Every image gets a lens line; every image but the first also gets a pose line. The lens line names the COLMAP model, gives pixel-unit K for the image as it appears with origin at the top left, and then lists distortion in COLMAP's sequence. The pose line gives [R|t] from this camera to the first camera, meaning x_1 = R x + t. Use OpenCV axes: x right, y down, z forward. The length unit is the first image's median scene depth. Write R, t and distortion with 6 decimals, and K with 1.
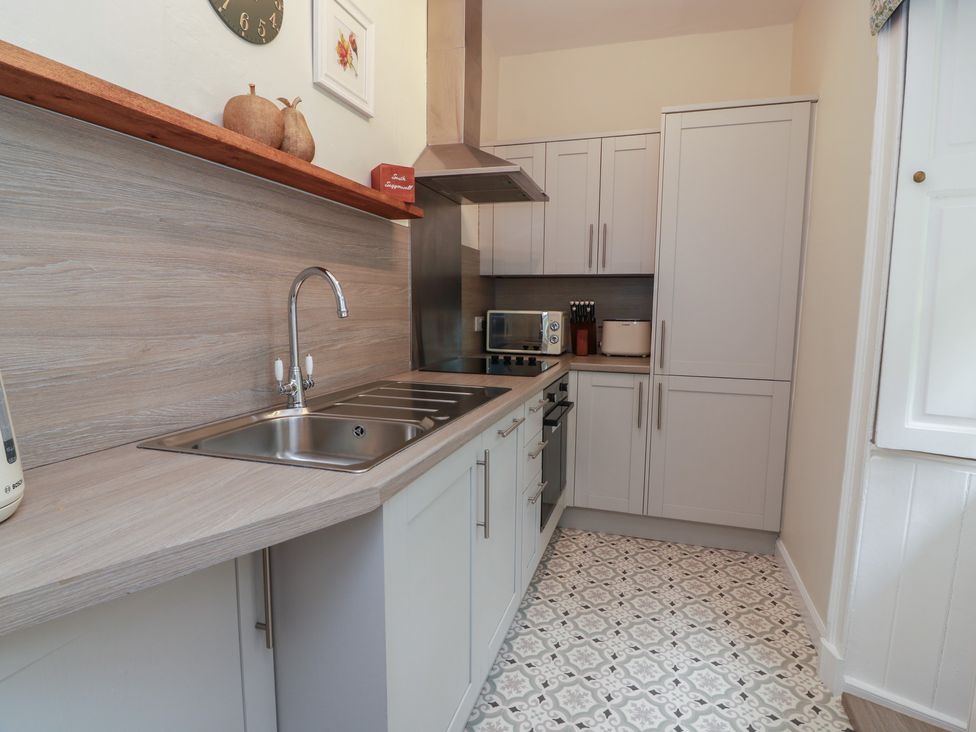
lens RADIAL K [[519.3, 0, 490.4], [0, 519.3, 362.7], [0, 0, 1]] dist [0.000701, -0.012592]
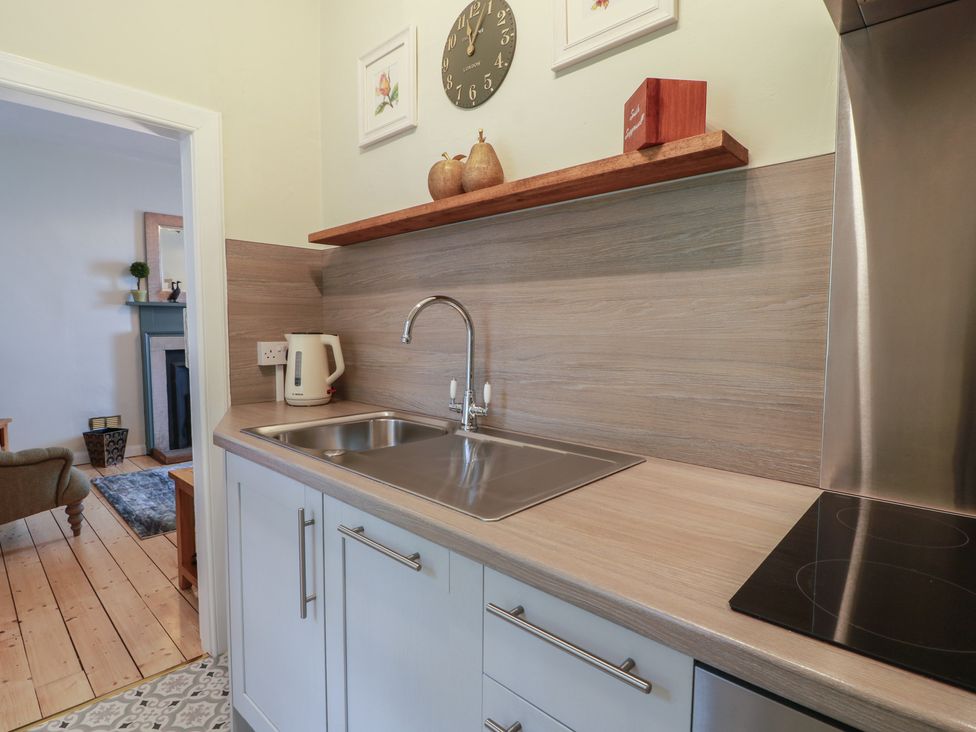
lens RADIAL K [[519.3, 0, 493.8], [0, 519.3, 363.6], [0, 0, 1]] dist [0.000701, -0.012592]
pose [[-0.433033, 0.049441, -0.900021, 0.334373], [-0.108896, 0.988312, 0.106685, -0.099745], [0.894776, 0.144206, -0.422588, 0.906061]]
